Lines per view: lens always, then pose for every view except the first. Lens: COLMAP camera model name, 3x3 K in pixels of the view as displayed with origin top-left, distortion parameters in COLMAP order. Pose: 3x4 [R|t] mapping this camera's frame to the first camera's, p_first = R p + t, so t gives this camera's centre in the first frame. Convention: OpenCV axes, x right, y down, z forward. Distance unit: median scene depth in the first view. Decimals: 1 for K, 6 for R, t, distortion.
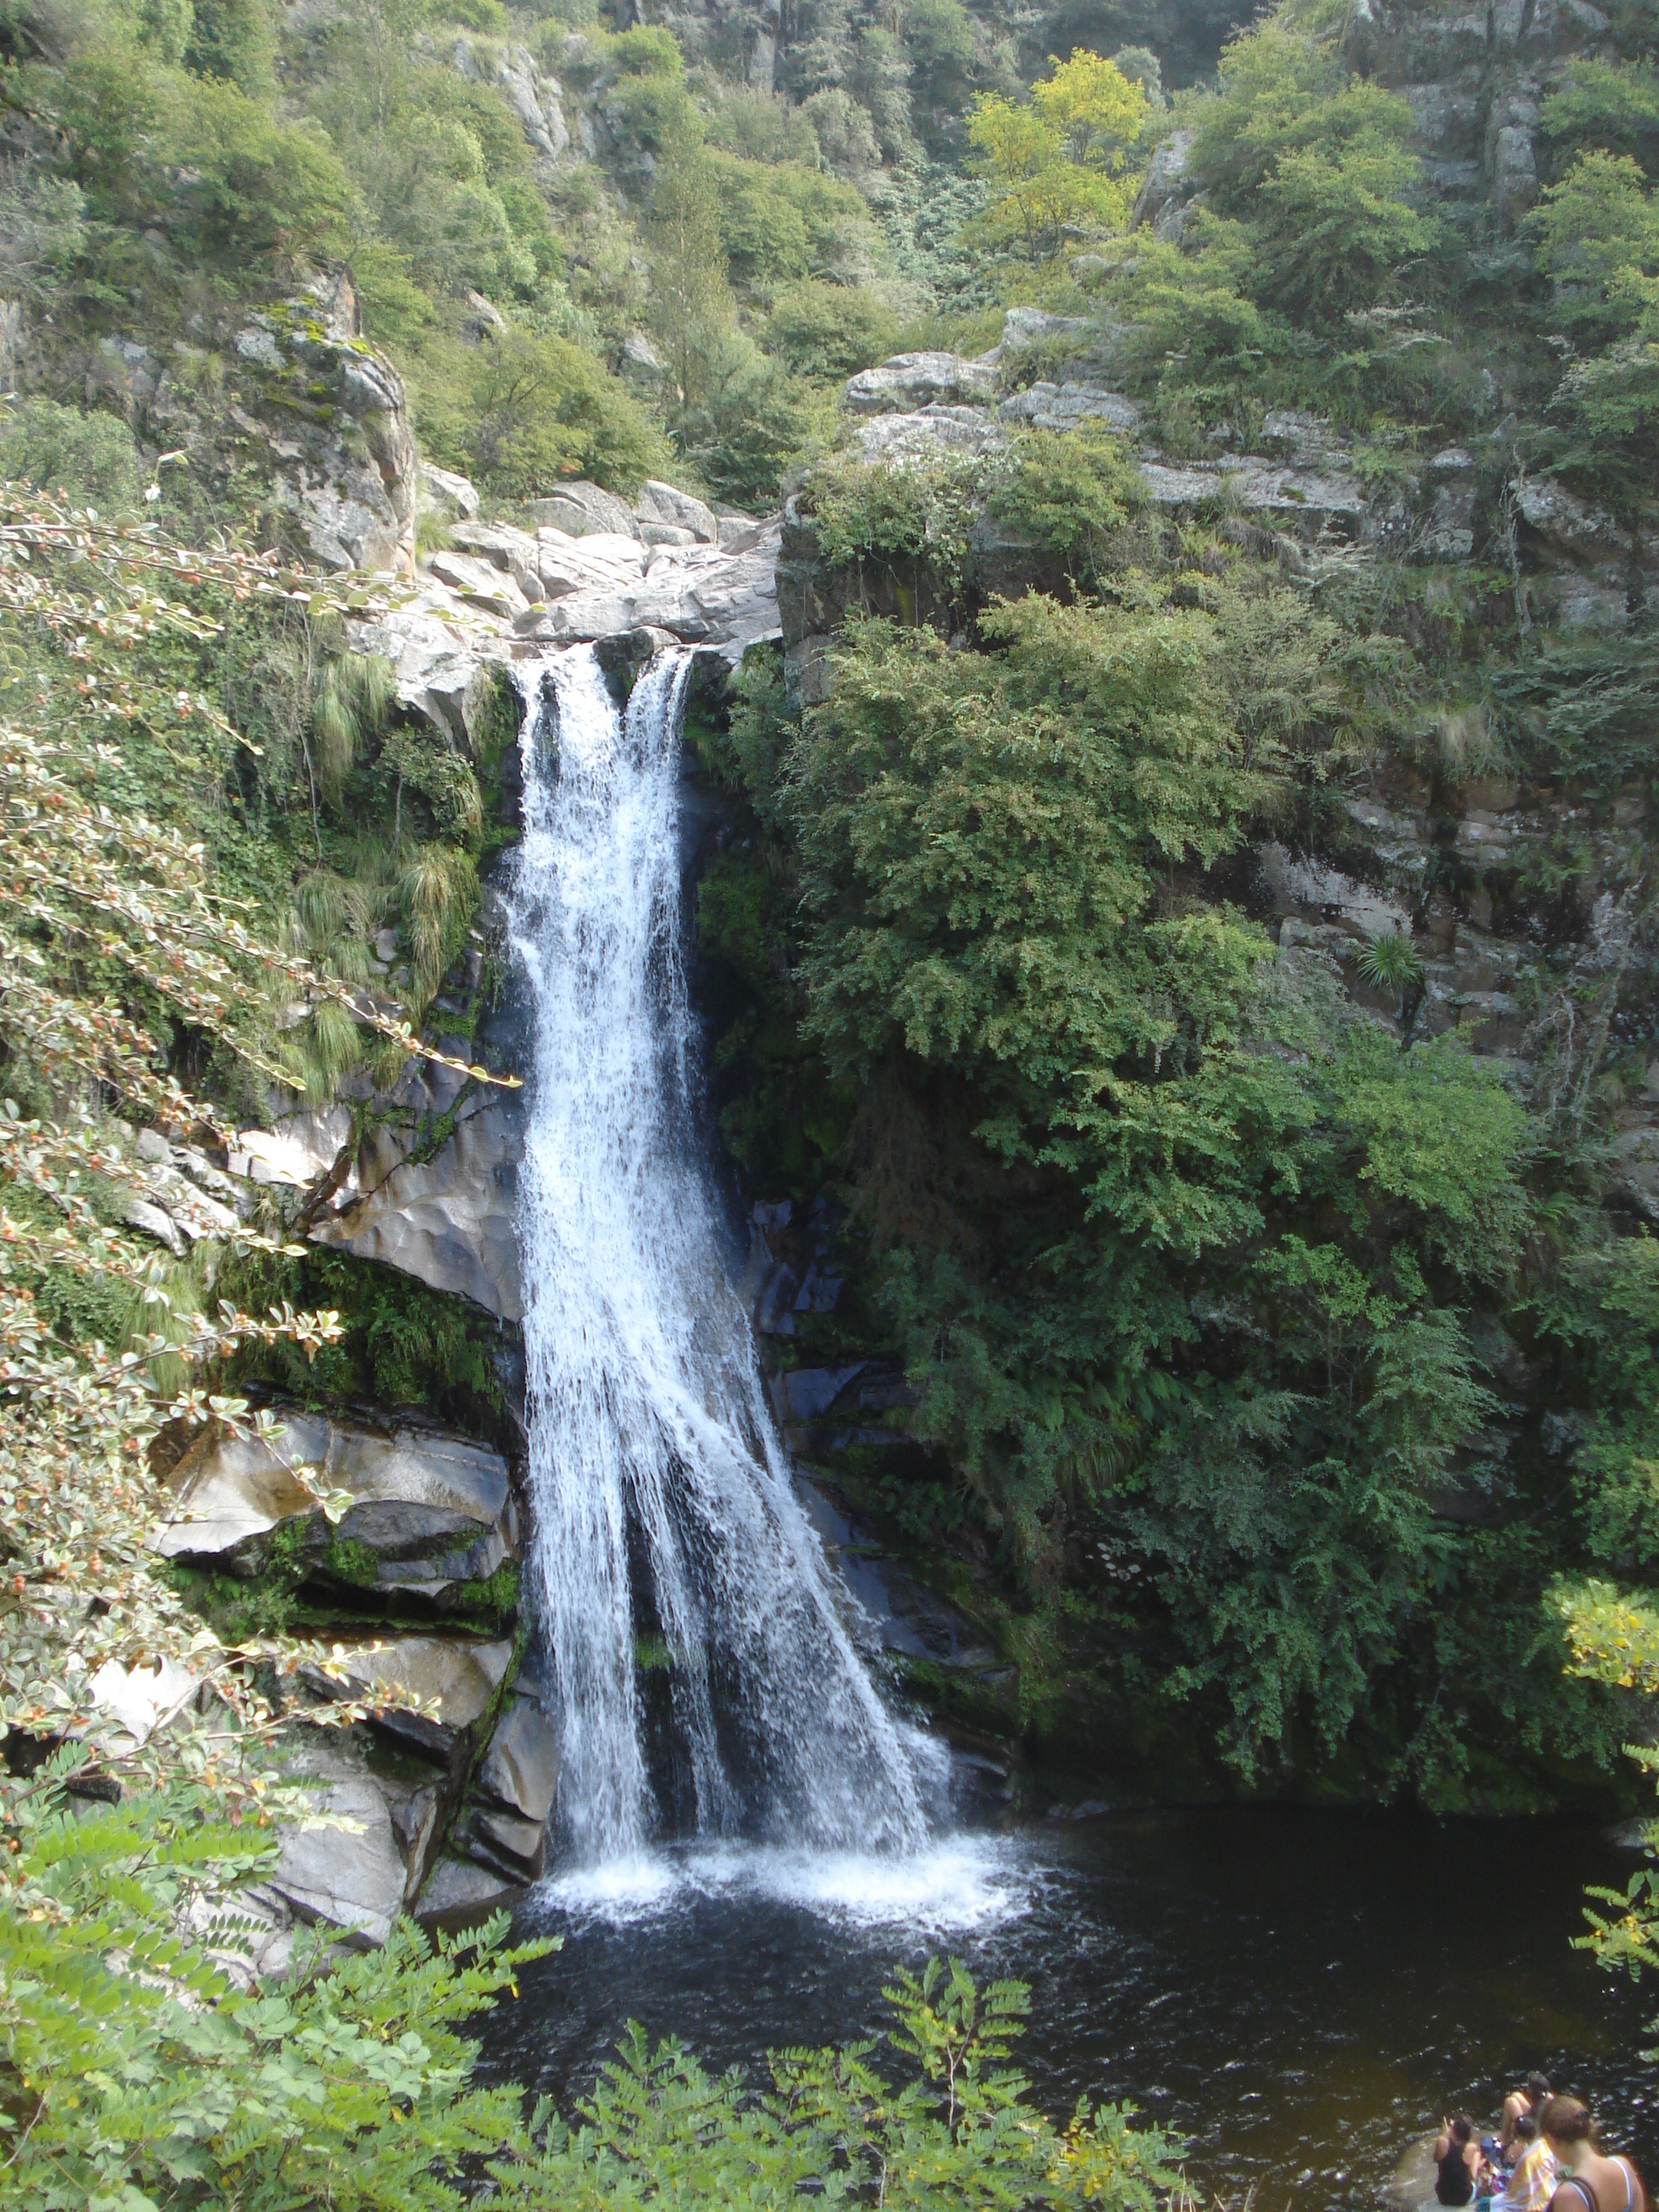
lens RADIAL K [[2450.0, 0, 821.4], [0, 2450.0, 1122.4], [0, 0, 1]] dist [-0.096732, 0.000000]
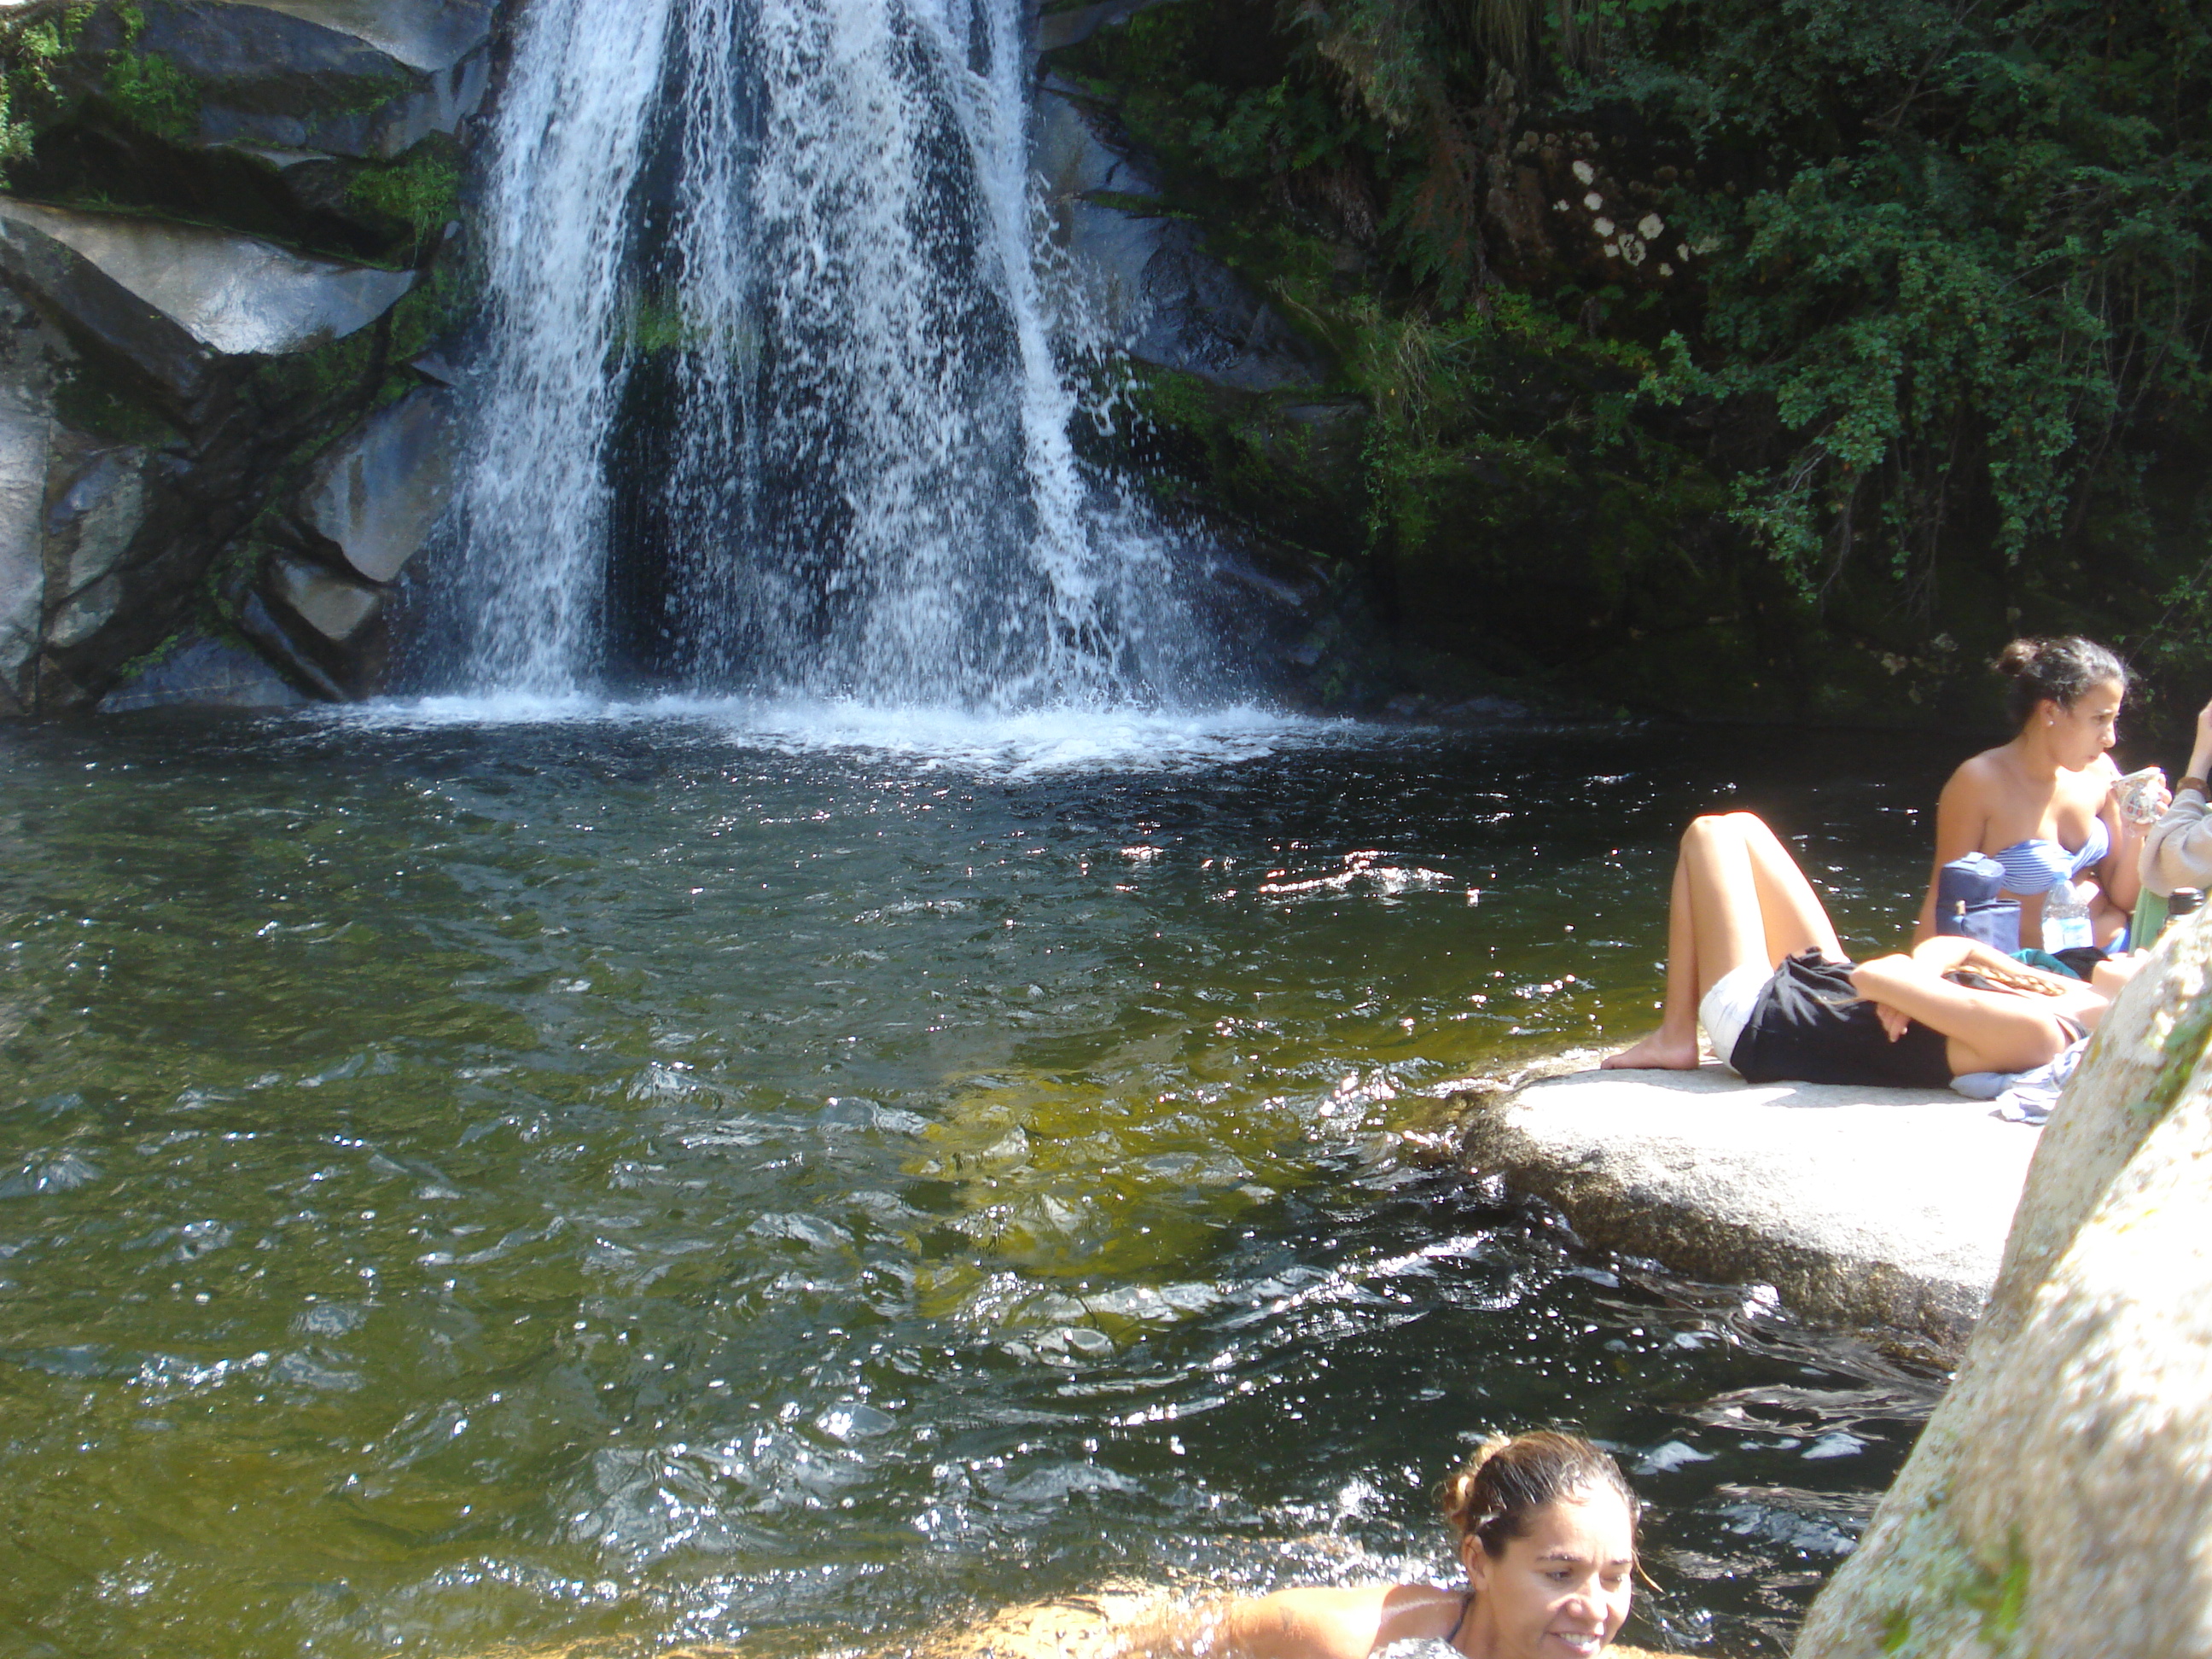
lens RADIAL K [[2450.0, 0, 1088.2], [0, 2450.0, 798.1], [0, 0, 1]] dist [-0.096732, 0.000000]
pose [[0.941303, 0.105655, -0.320601, 0.189961], [-0.102986, 0.994360, 0.025320, 0.294977], [0.321468, 0.009183, 0.946876, 0.544034]]
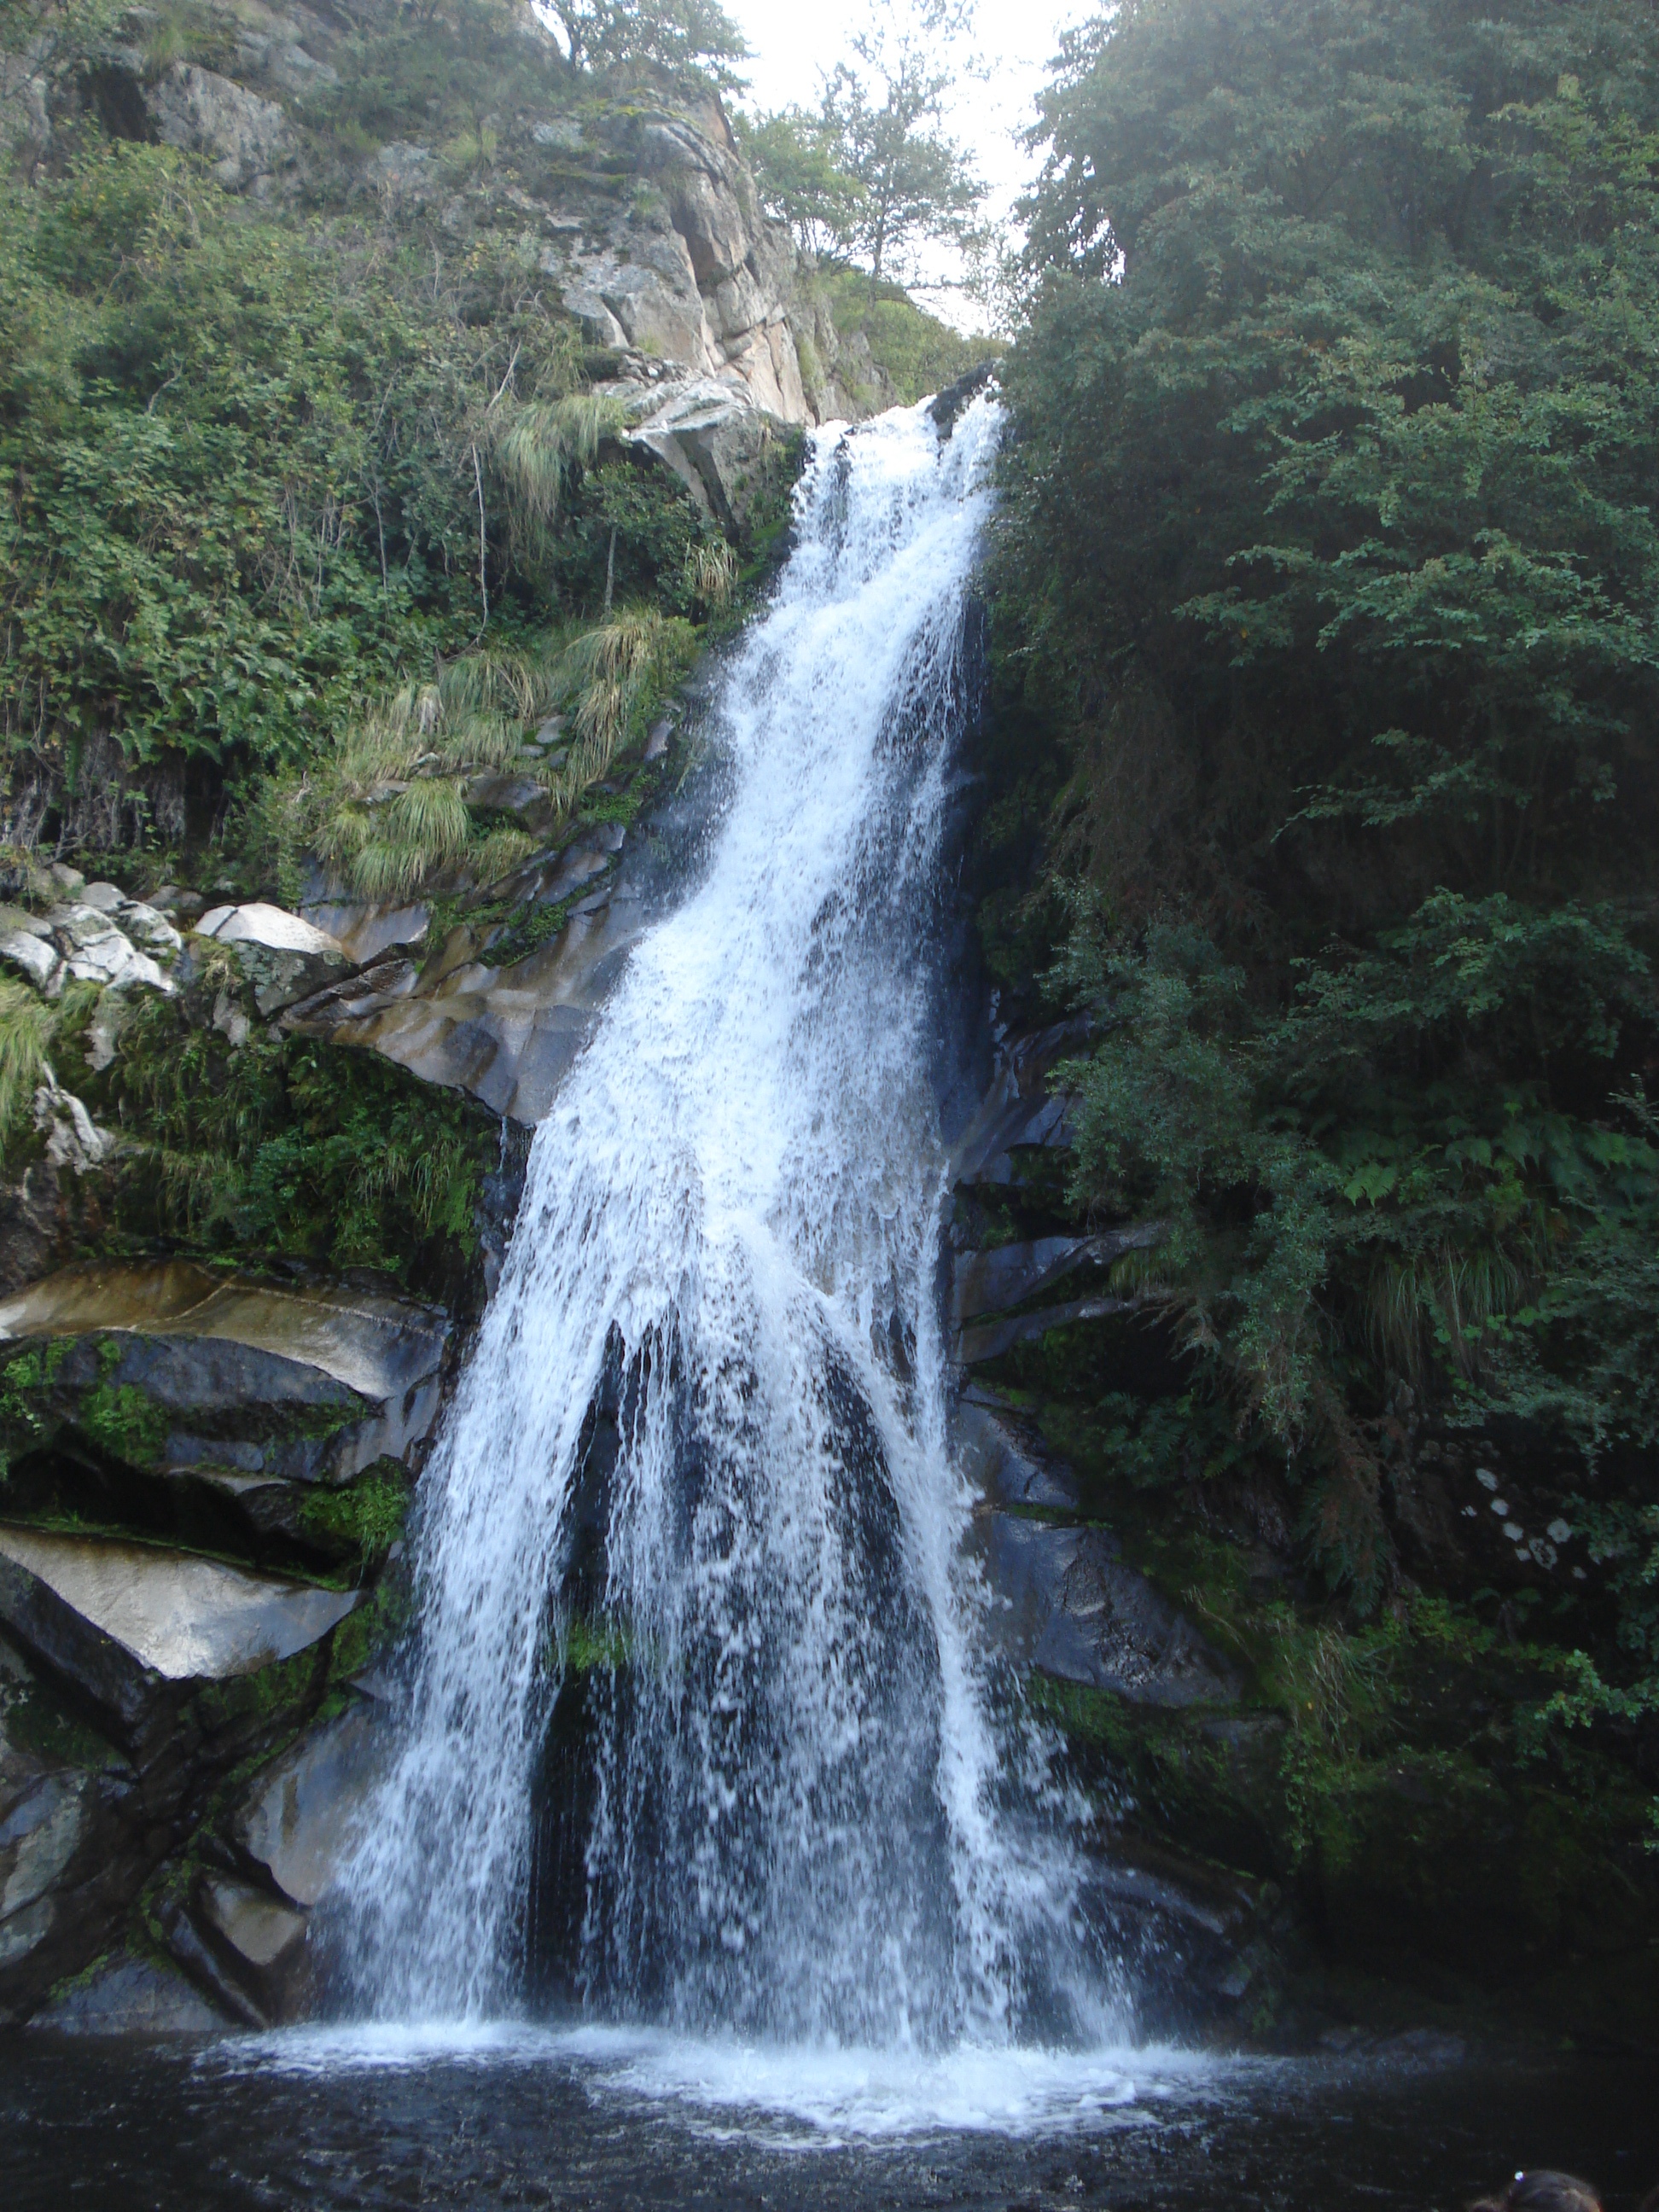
lens RADIAL K [[2450.0, 0, 851.2], [0, 2450.0, 1146.3], [0, 0, 1]] dist [-0.096732, 0.000000]
pose [[0.903099, -0.047360, -0.426813, 0.210172], [-0.094964, 0.947269, -0.306046, 0.271977], [0.418801, 0.316922, 0.850980, 0.542391]]
